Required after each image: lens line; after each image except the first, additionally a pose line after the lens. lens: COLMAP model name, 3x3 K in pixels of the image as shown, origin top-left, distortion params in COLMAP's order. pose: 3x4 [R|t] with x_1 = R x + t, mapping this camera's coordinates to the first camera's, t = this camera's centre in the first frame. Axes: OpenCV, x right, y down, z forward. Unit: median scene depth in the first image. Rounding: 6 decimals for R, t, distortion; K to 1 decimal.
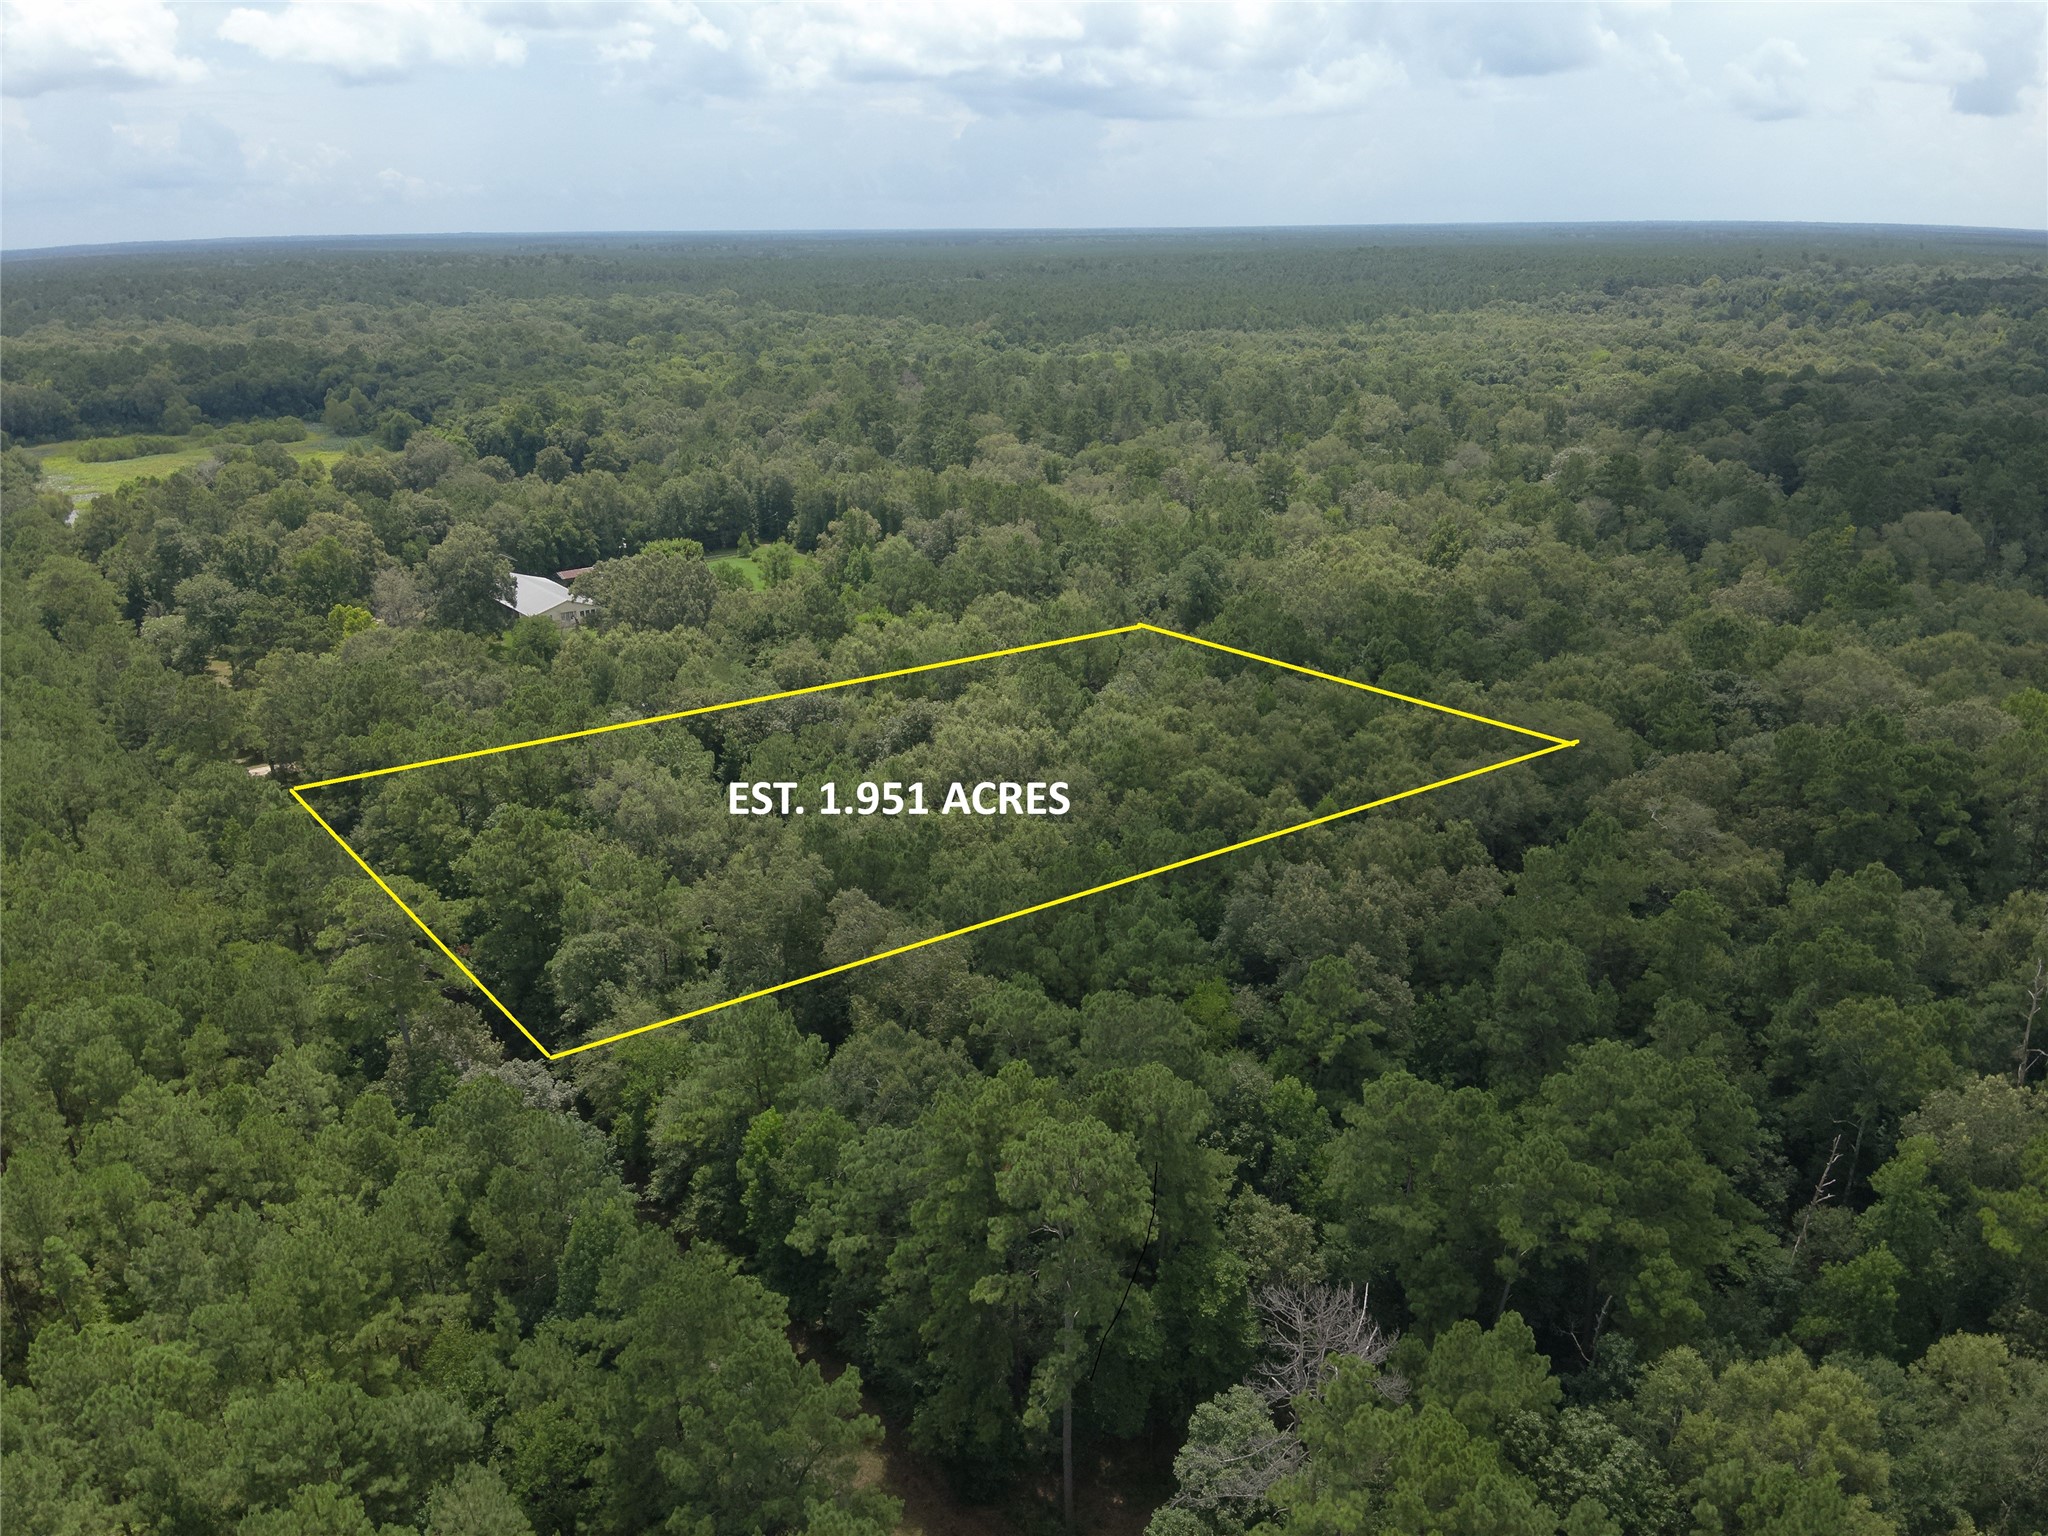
lens RADIAL K [[1494.7, 0, 1030.0], [0, 1494.7, 767.2], [0, 0, 1]] dist [0.089528, -0.184773]
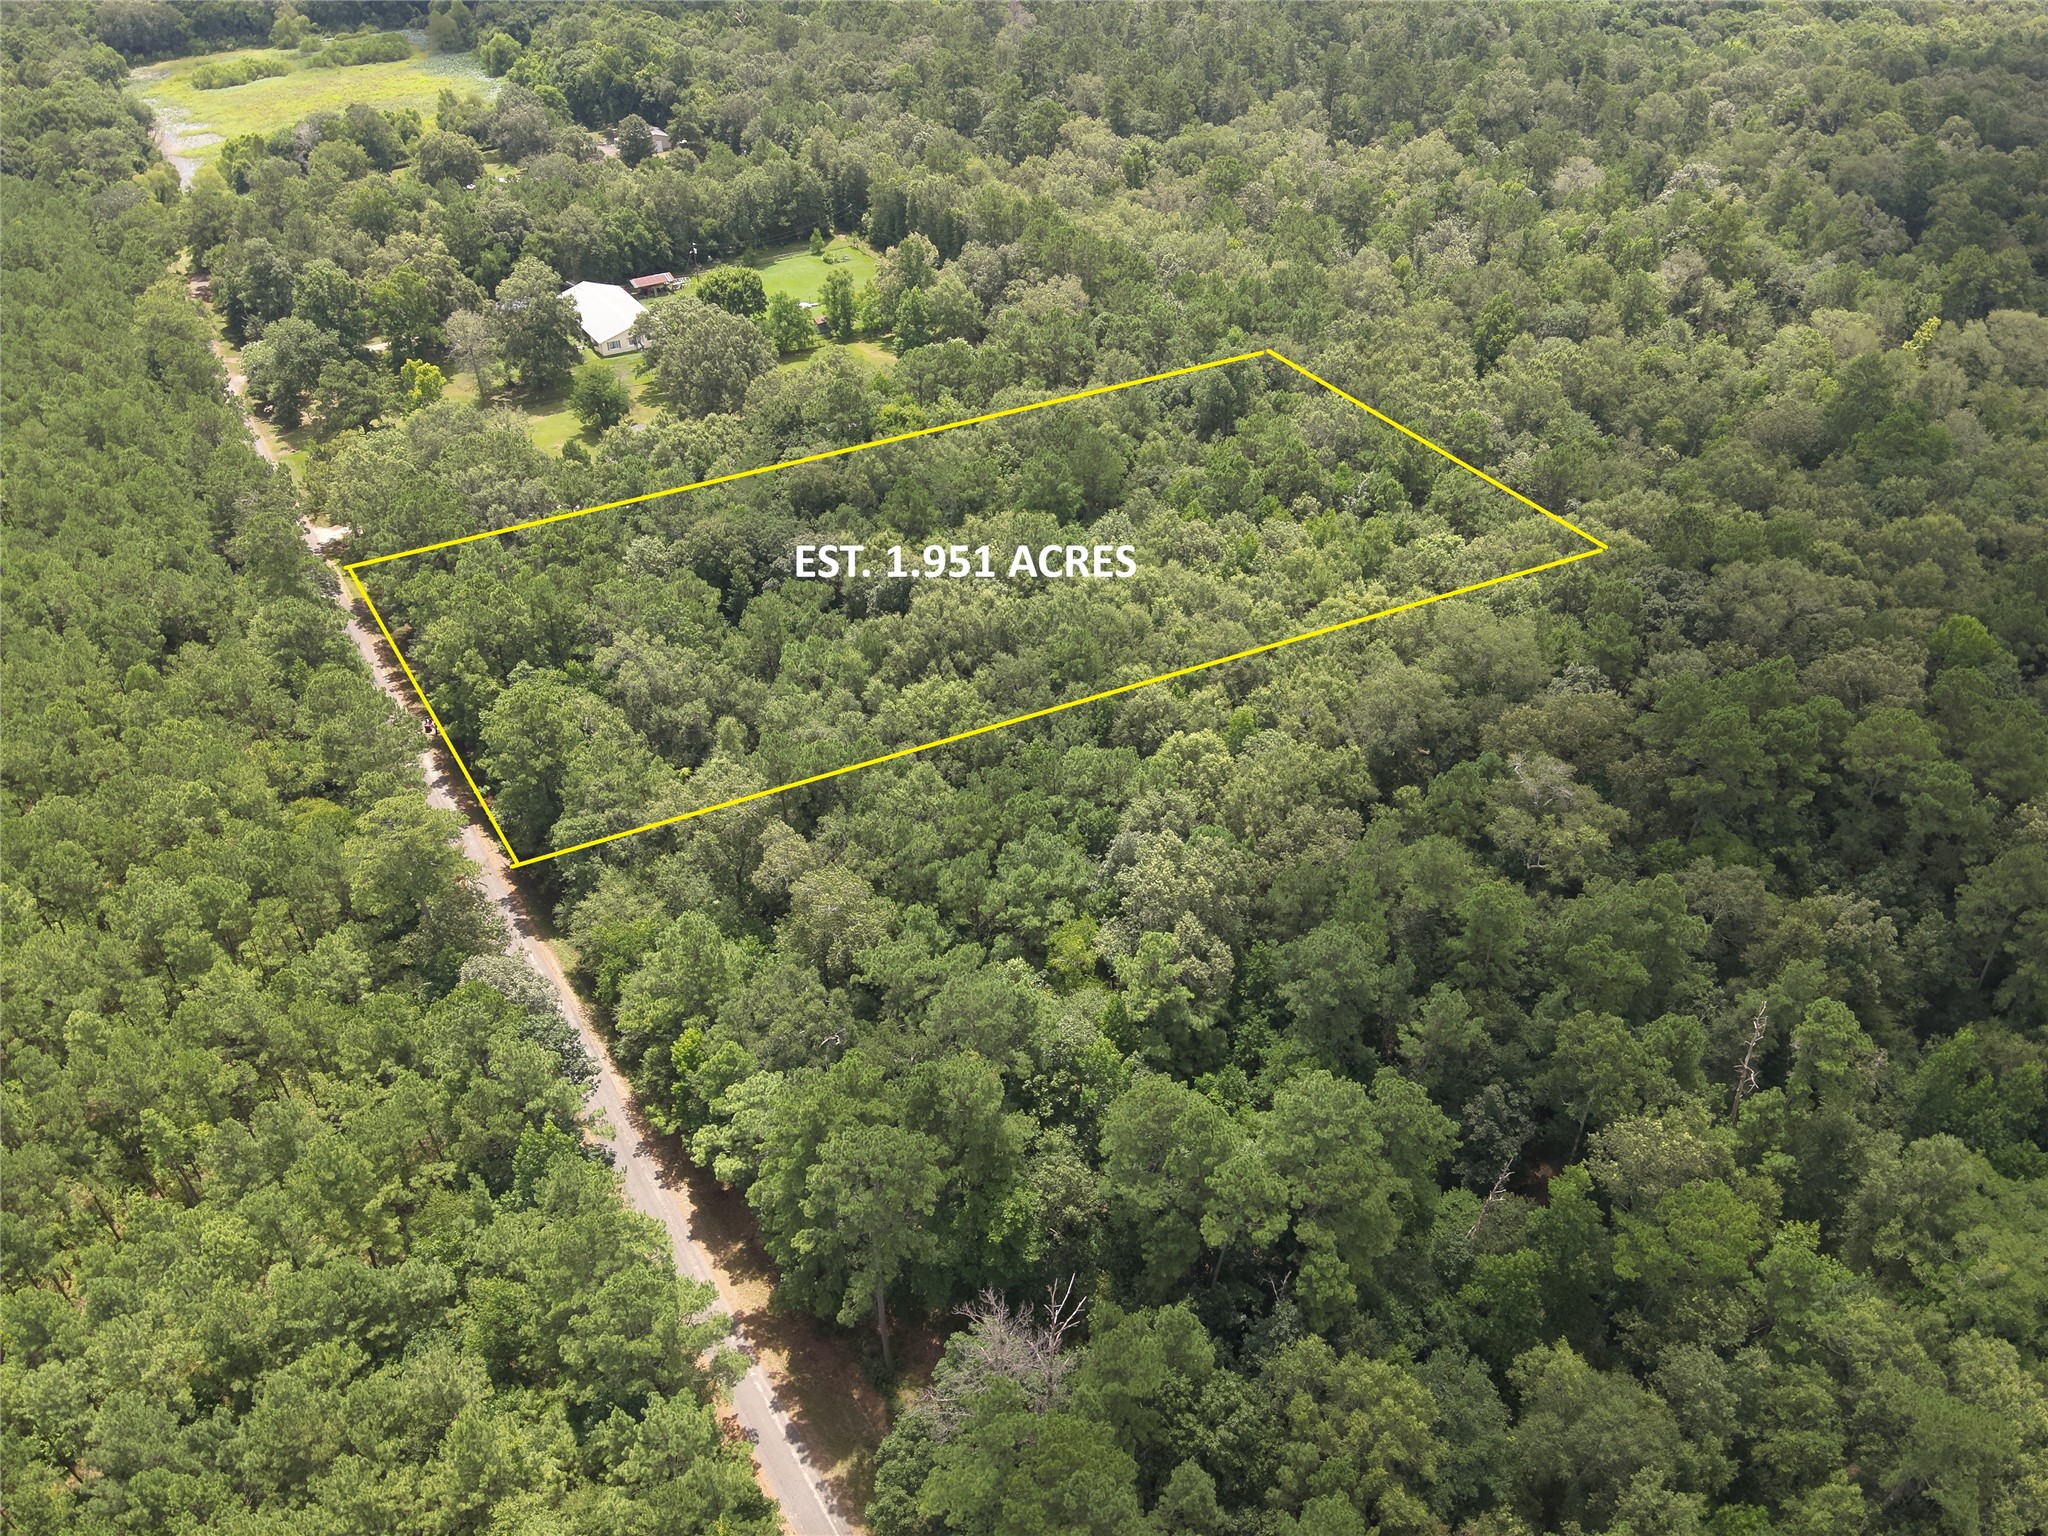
lens RADIAL K [[1494.7, 0, 1030.0], [0, 1494.7, 767.2], [0, 0, 1]] dist [0.089528, -0.184773]
pose [[0.994068, 0.065494, -0.086832, 0.136903], [-0.038950, 0.959784, 0.278025, -0.229910], [0.101548, -0.272994, 0.956641, -0.077629]]
